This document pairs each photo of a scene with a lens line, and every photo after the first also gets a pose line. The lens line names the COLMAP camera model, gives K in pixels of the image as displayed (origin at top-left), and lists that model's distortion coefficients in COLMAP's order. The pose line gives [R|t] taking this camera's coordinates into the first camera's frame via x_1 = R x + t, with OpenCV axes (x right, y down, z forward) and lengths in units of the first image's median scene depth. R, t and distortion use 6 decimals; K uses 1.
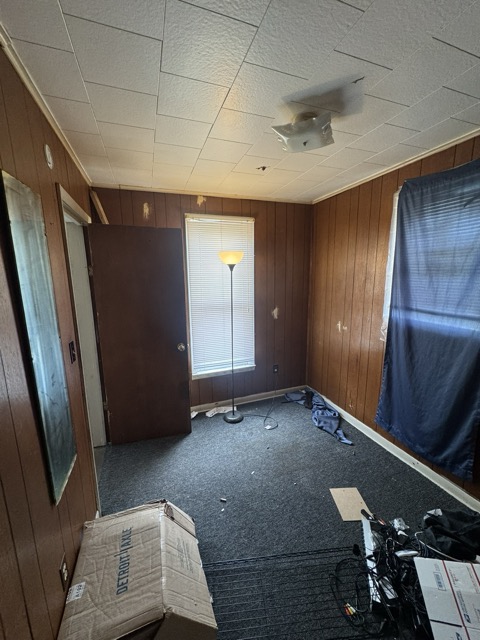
lens RADIAL K [[254.2, 0, 239.0], [0, 254.2, 319.8], [0, 0, 1]] dist [-0.000455, -0.000015]
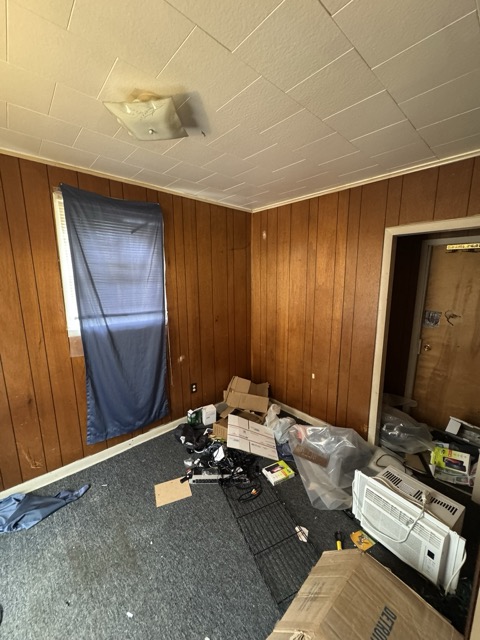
lens RADIAL K [[254.2, 0, 239.0], [0, 254.2, 319.8], [0, 0, 1]] dist [-0.000455, -0.000015]
pose [[-0.371839, -0.139076, 0.917820, -0.524131], [0.171866, 0.961307, 0.215294, -0.158728], [-0.912249, 0.237797, -0.333549, 0.849409]]
